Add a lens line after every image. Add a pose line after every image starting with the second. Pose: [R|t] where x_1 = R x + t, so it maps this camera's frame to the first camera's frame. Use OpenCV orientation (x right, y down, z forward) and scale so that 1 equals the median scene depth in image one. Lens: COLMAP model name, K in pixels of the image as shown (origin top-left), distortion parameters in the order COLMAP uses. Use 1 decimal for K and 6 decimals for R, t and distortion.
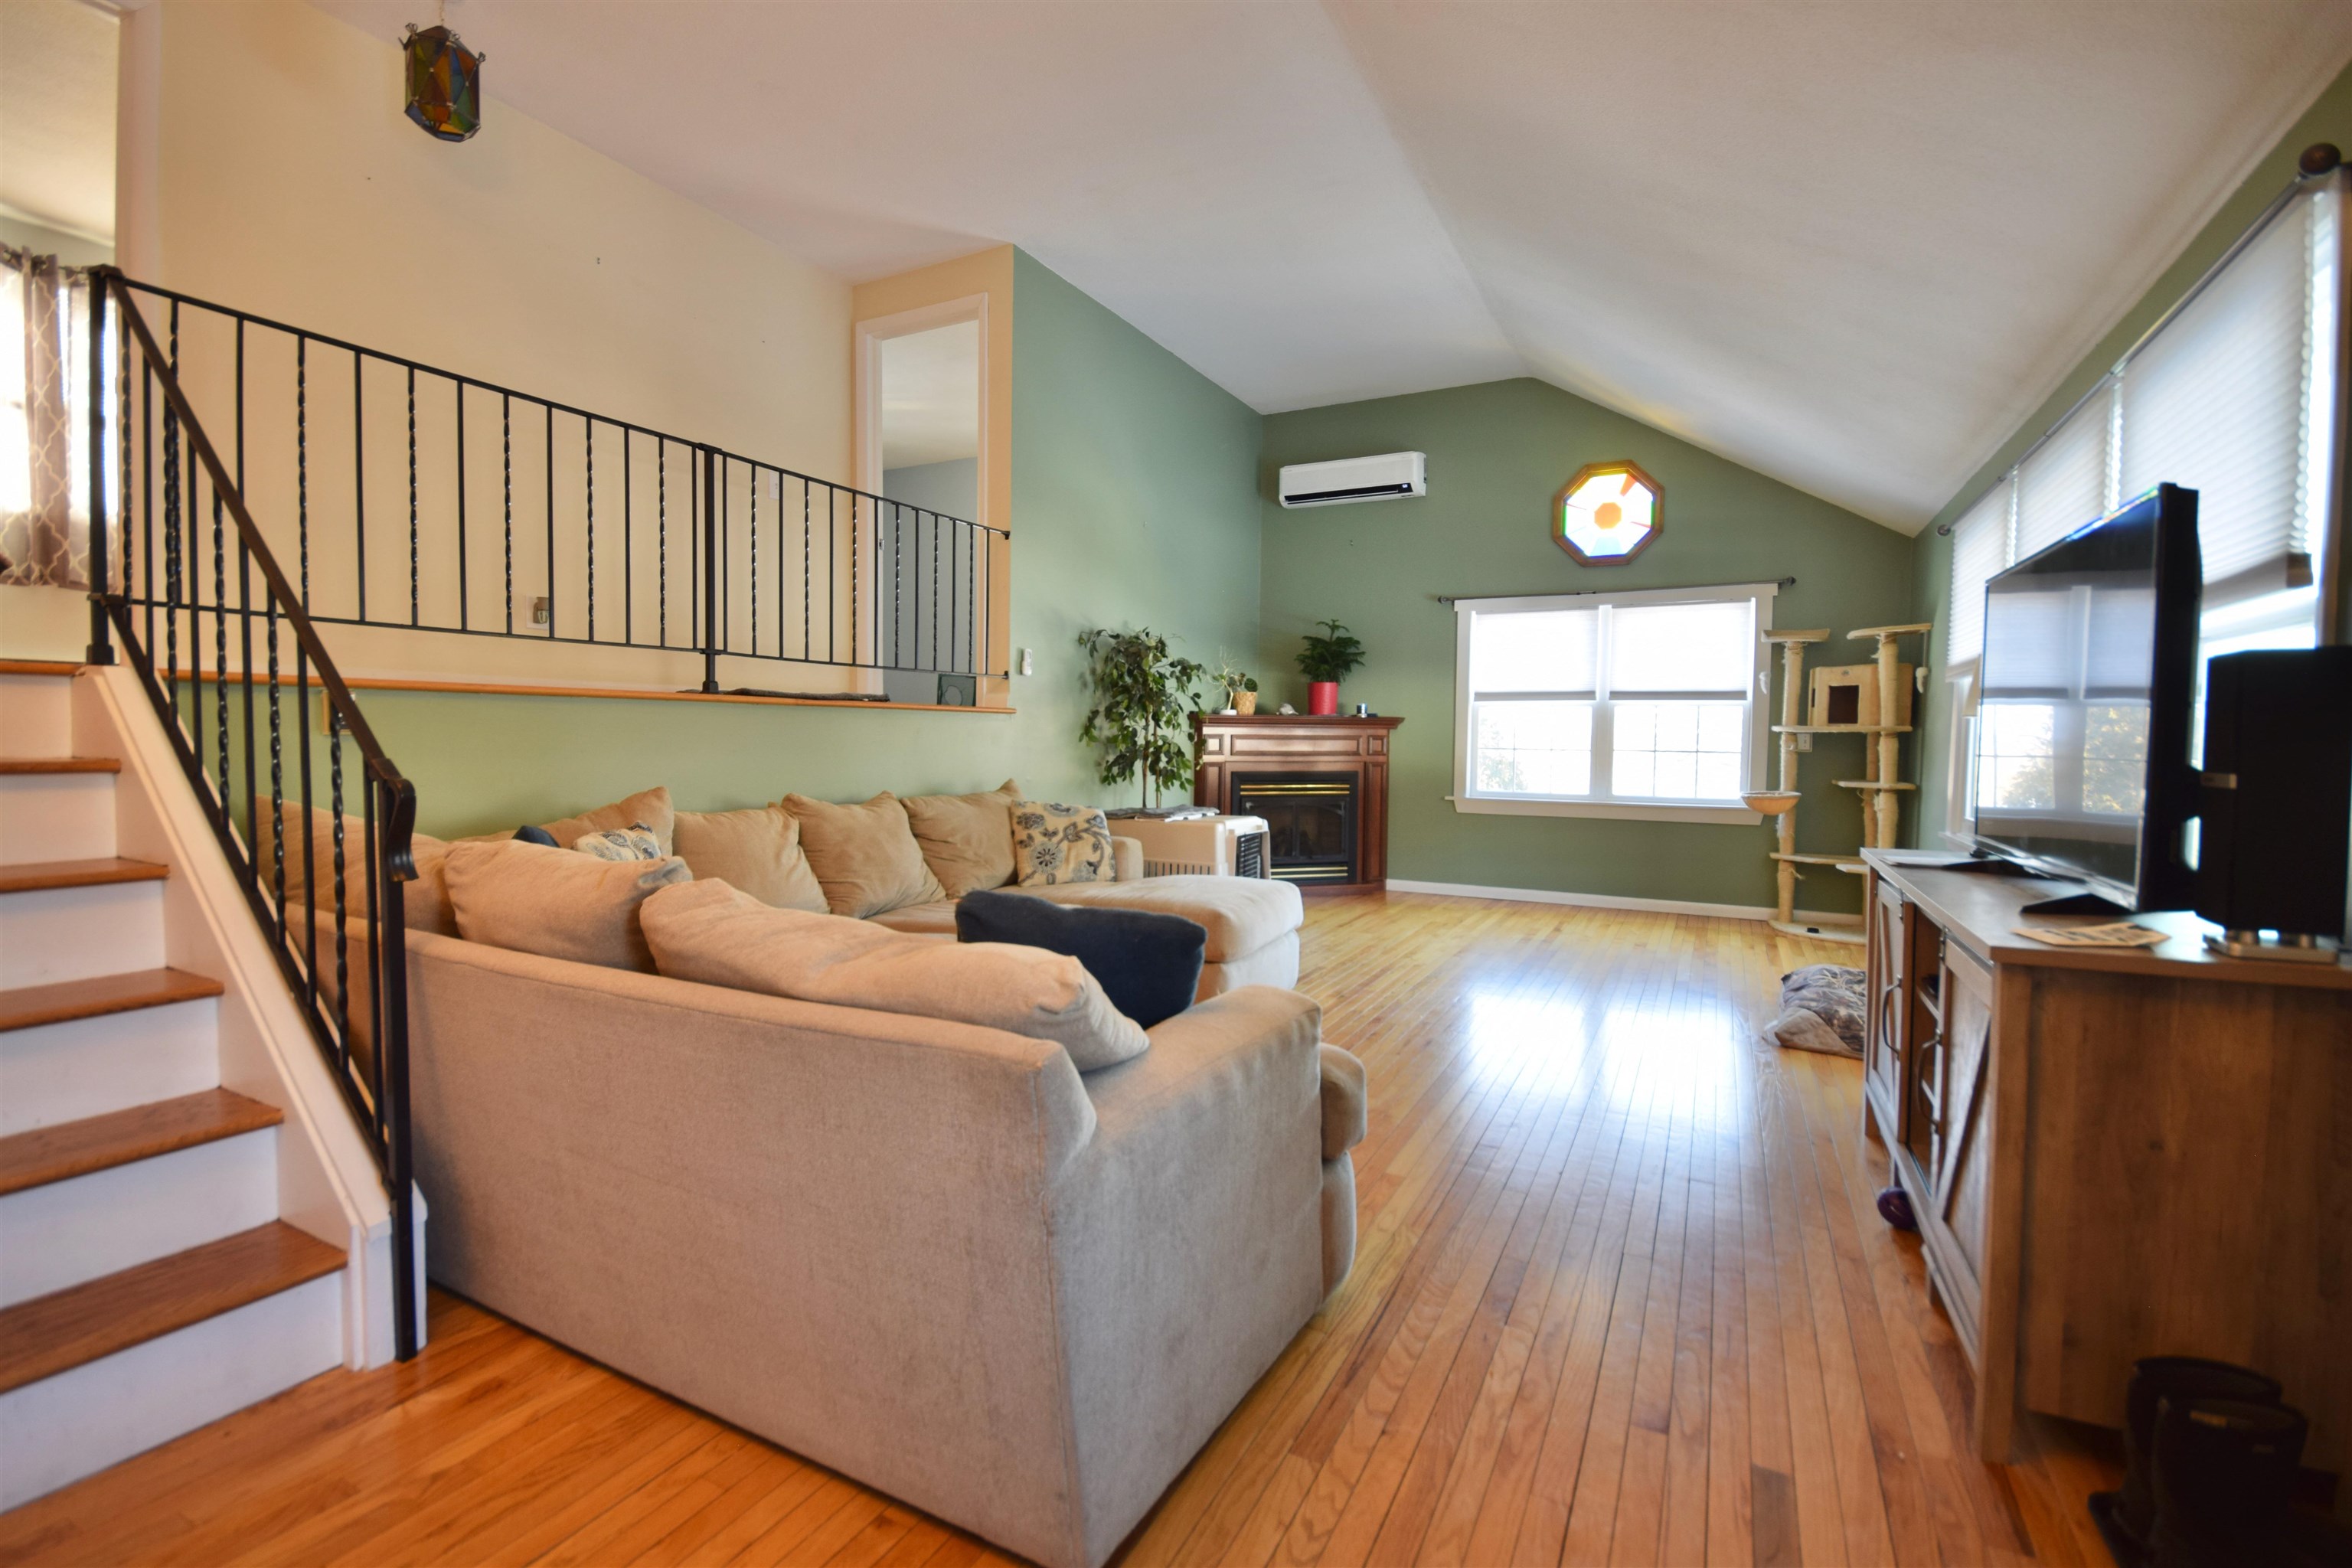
lens RADIAL K [[1040.9, 0, 1175.1], [0, 1040.9, 779.4], [0, 0, 1]] dist [0.007503, -0.005839]
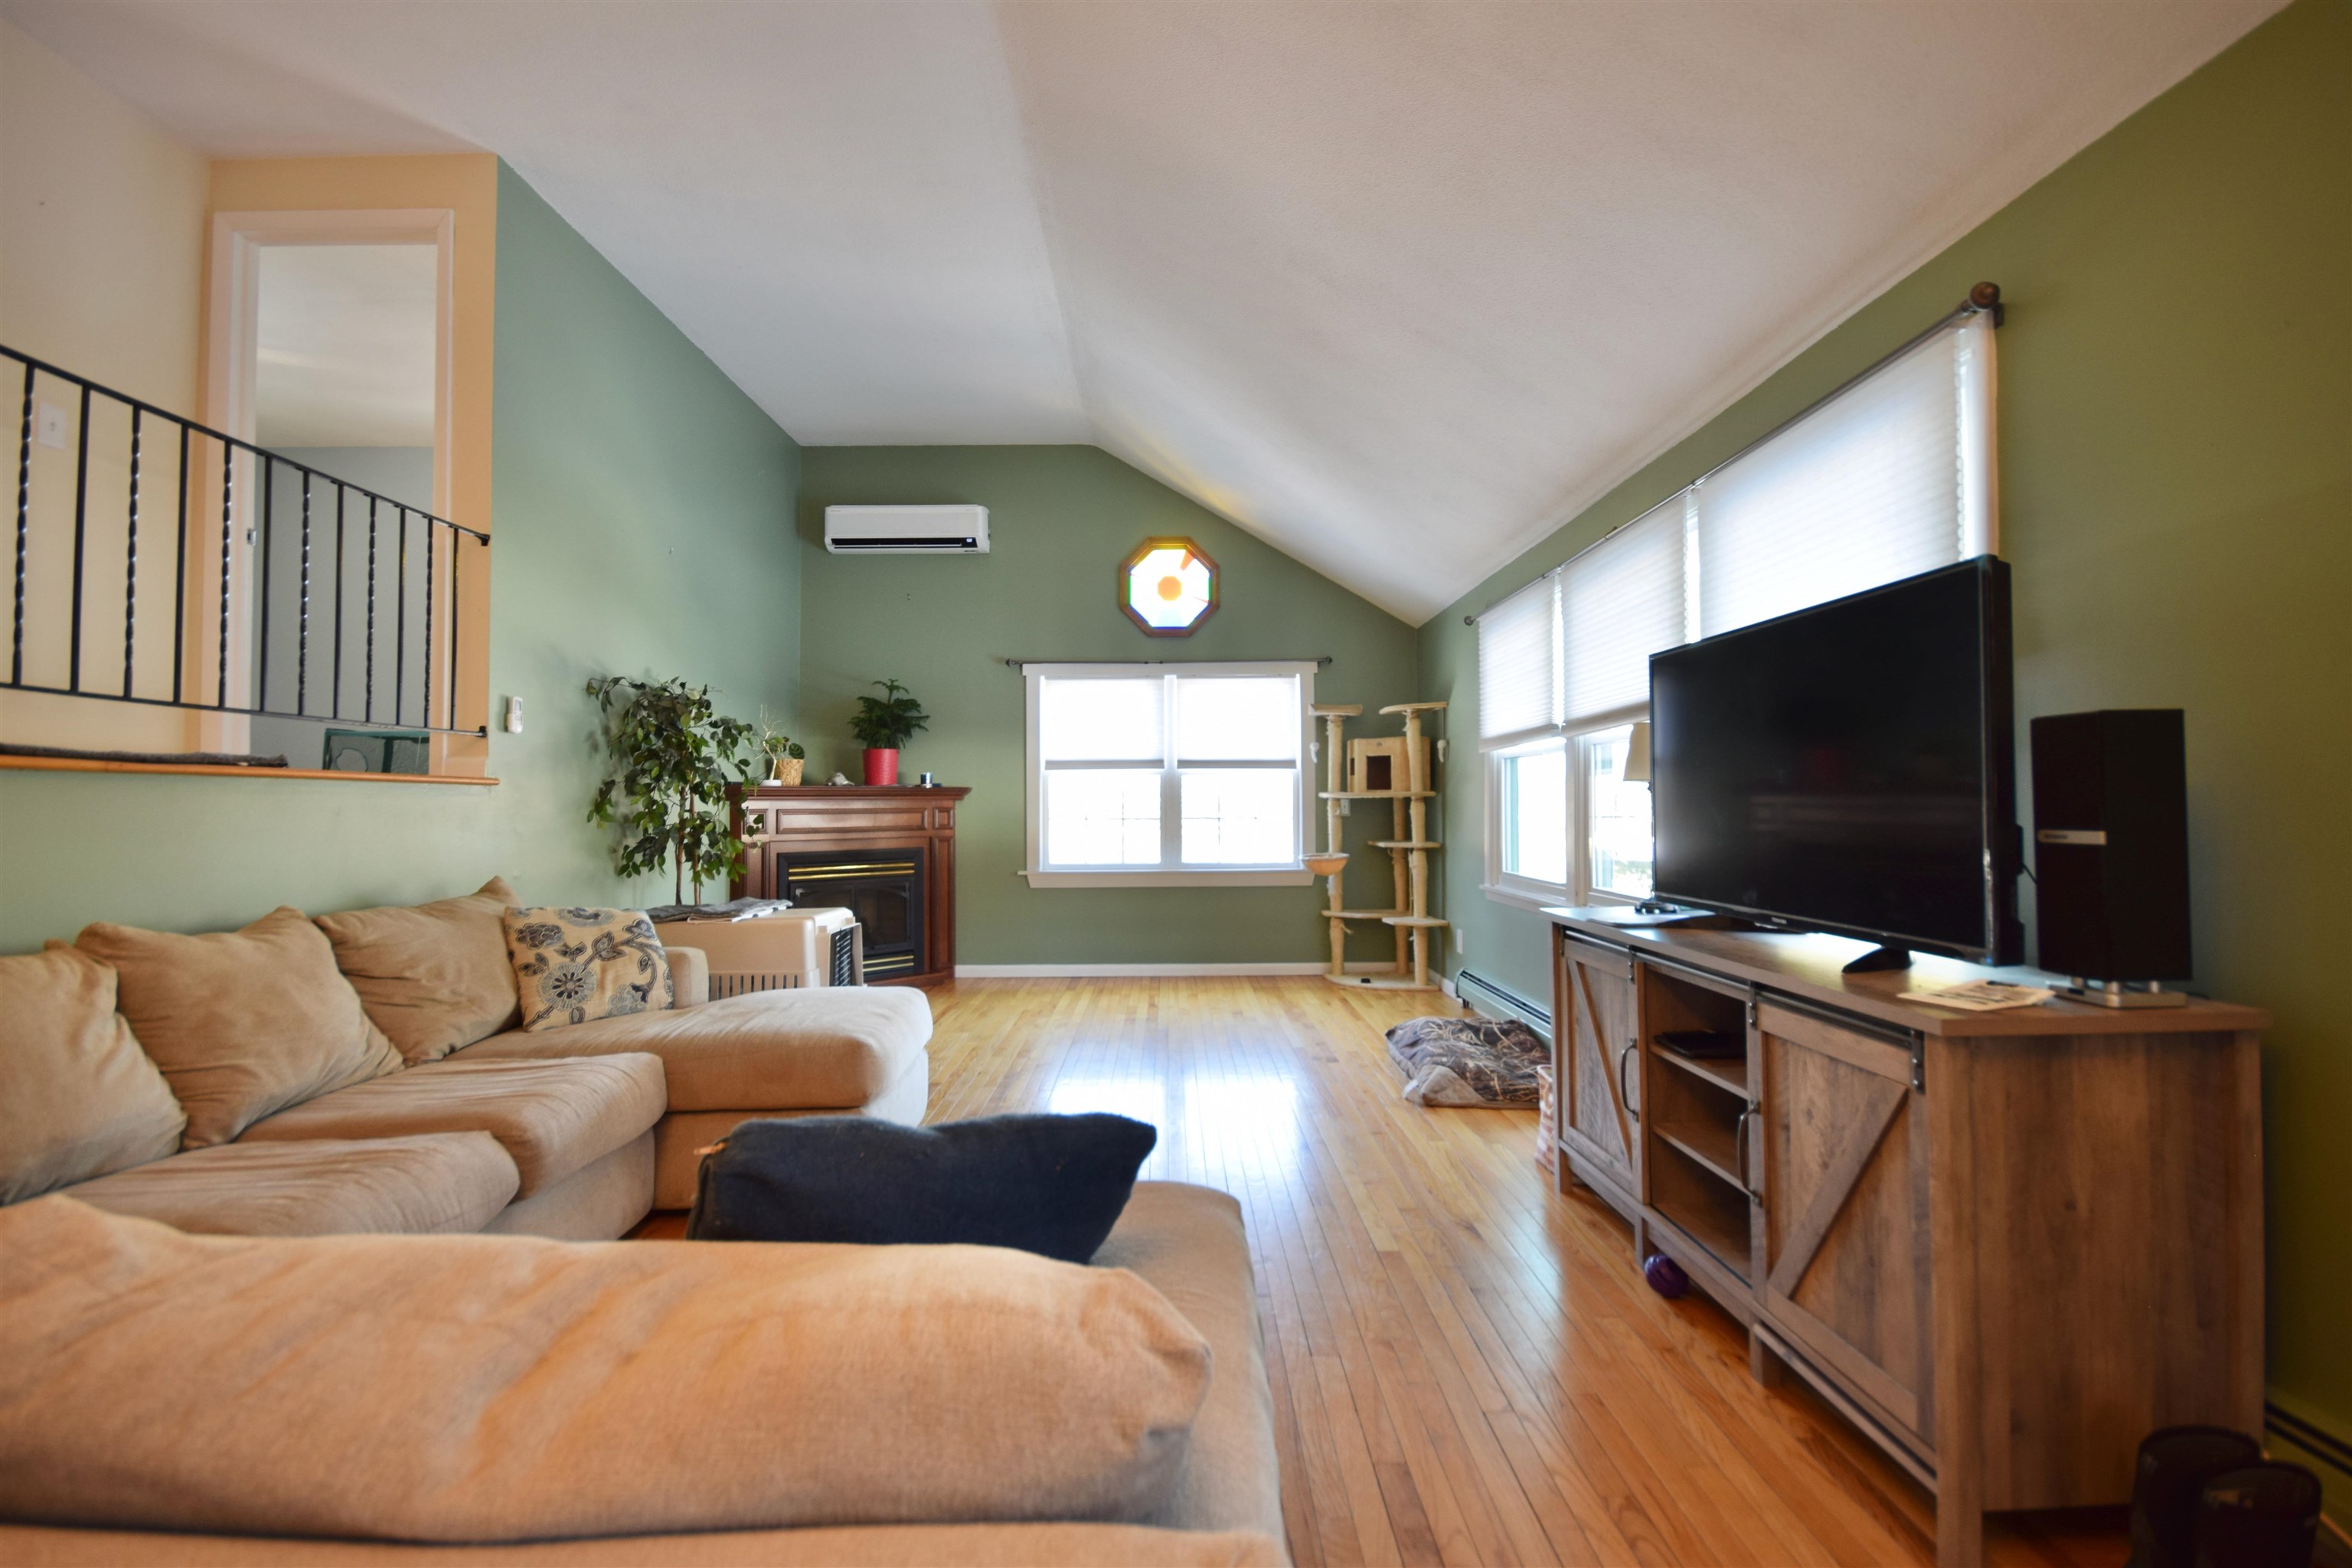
lens RADIAL K [[1040.9, 0, 1175.1], [0, 1040.9, 779.4], [0, 0, 1]] dist [0.007503, -0.005839]
pose [[0.881888, -0.003716, 0.471444, -0.071606], [0.036005, 0.997579, -0.059488, -0.006463], [-0.470081, 0.069437, 0.879888, 0.128092]]
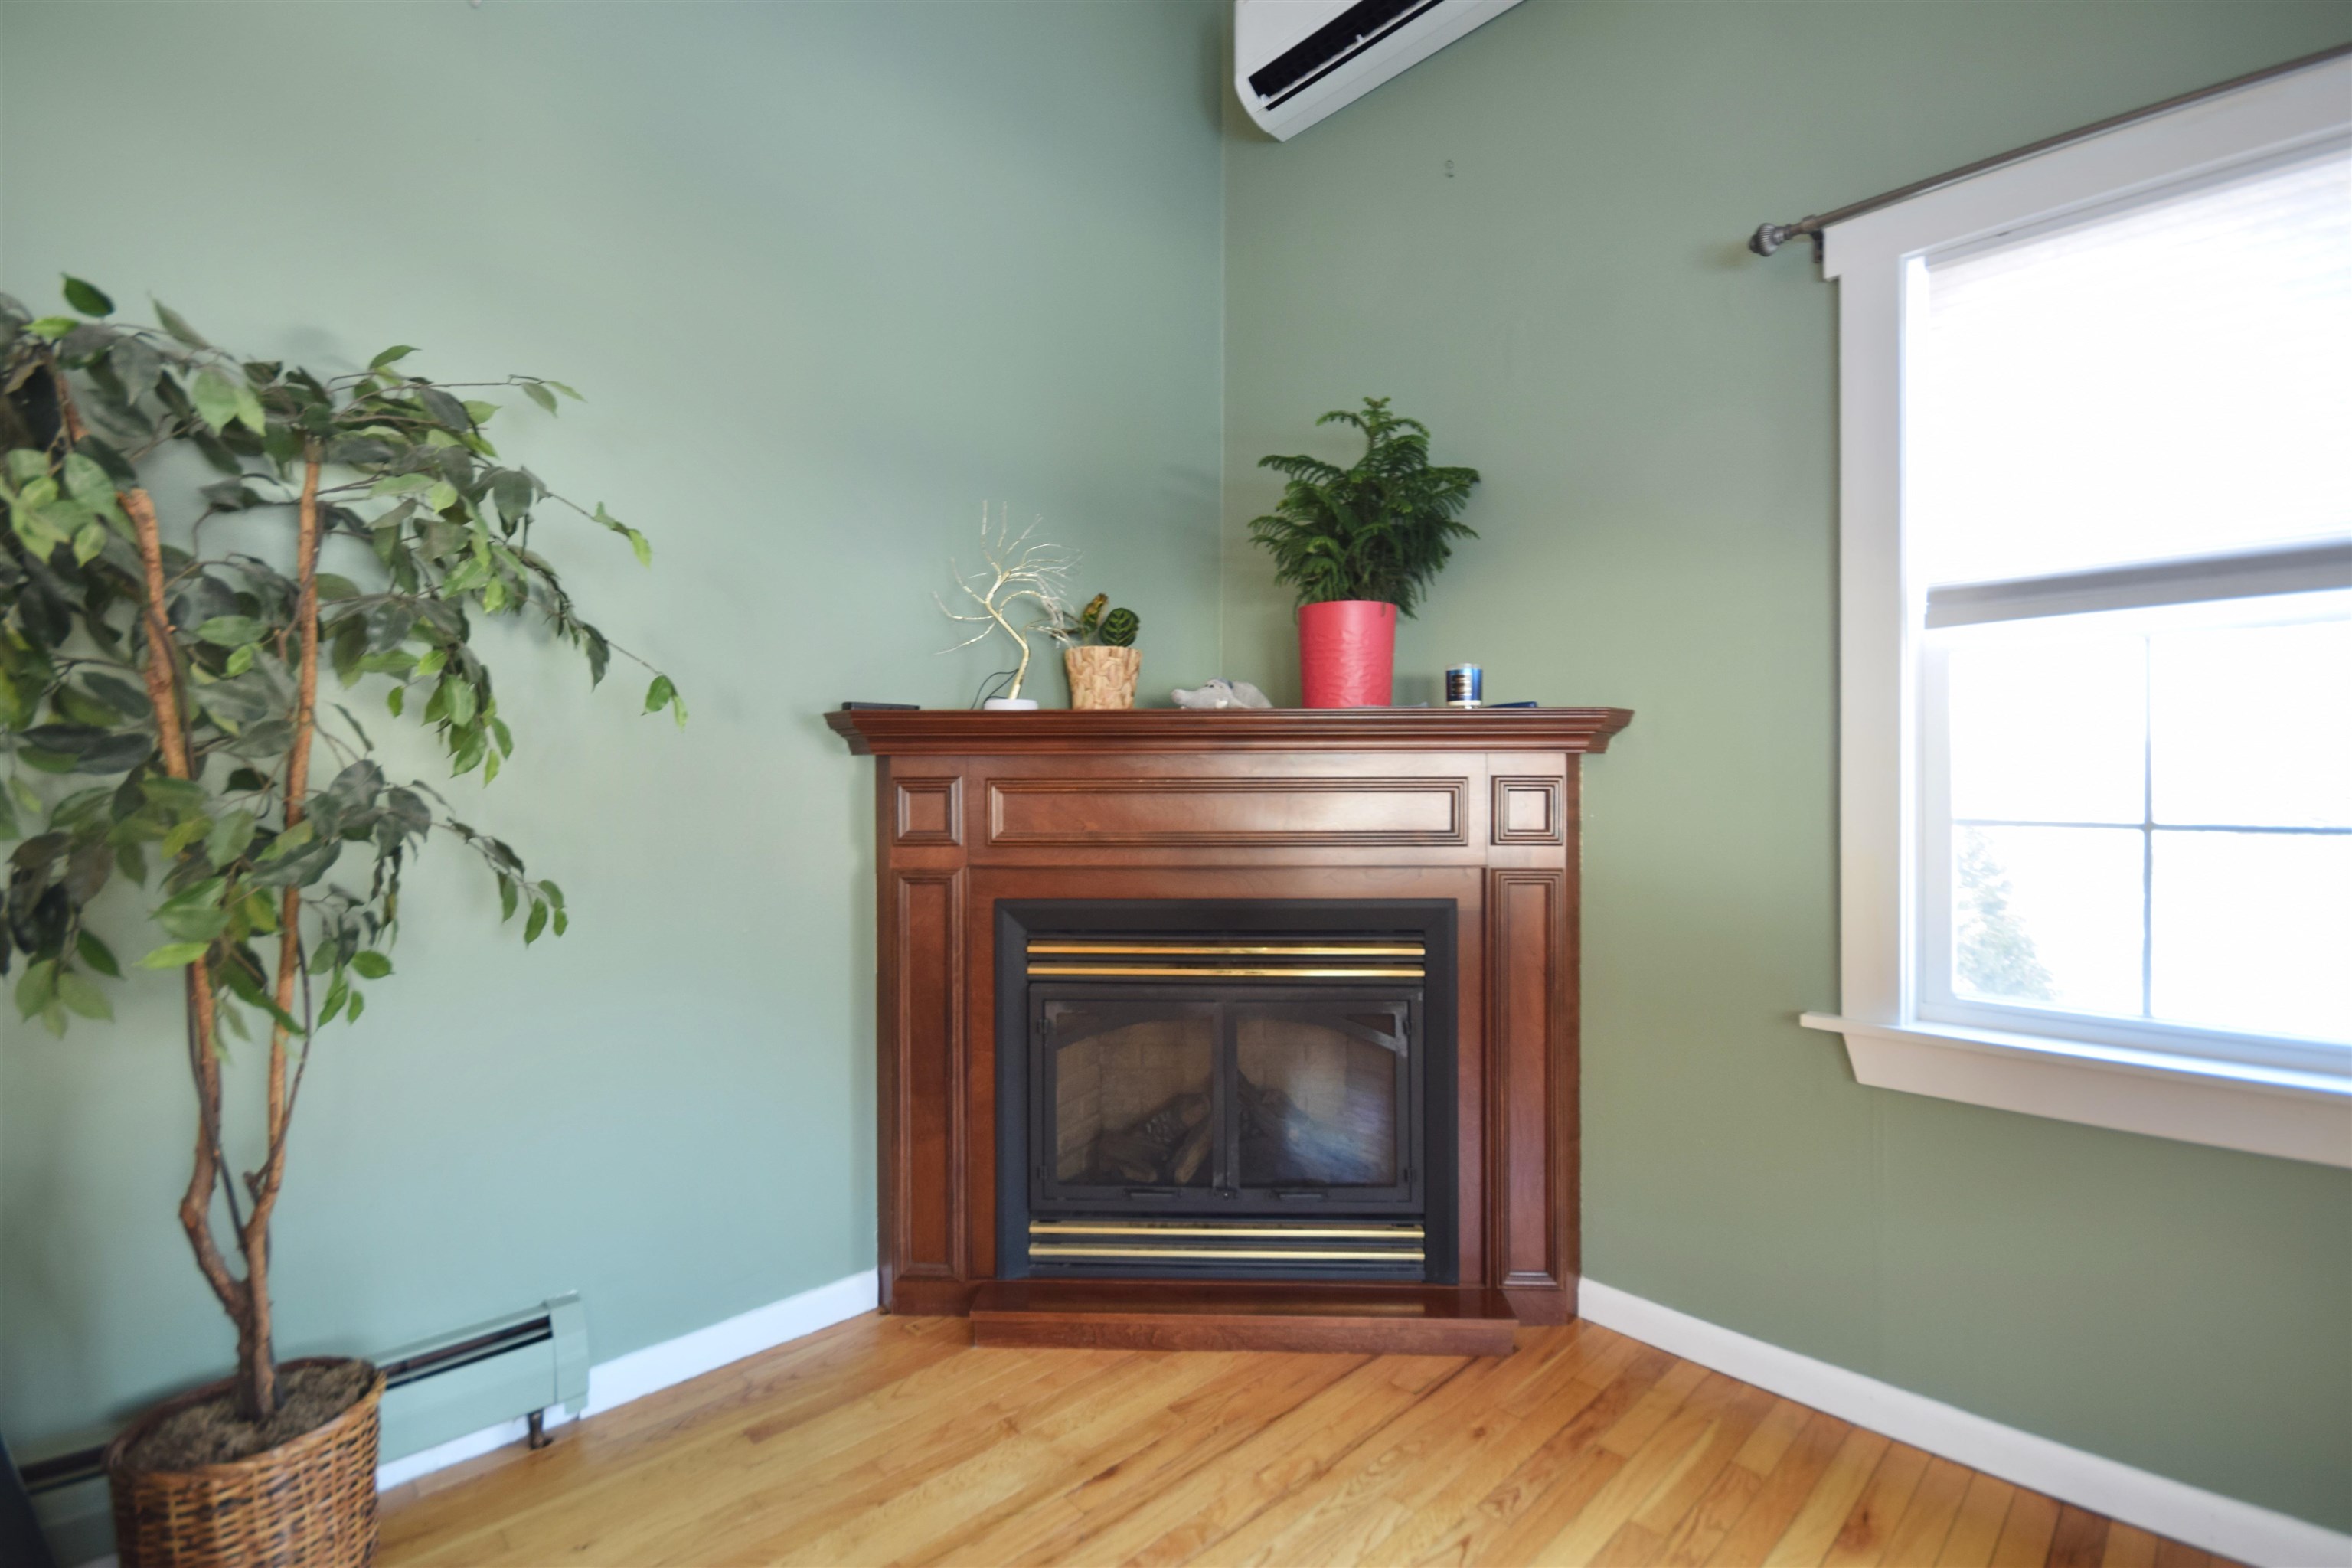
lens RADIAL K [[1040.9, 0, 1175.1], [0, 1040.9, 779.4], [0, 0, 1]] dist [0.007503, -0.005839]
pose [[0.949295, -0.008981, -0.314258, 0.243372], [-0.007084, 0.998727, -0.049941, -0.033184], [0.314307, 0.049635, 0.948023, 0.886248]]
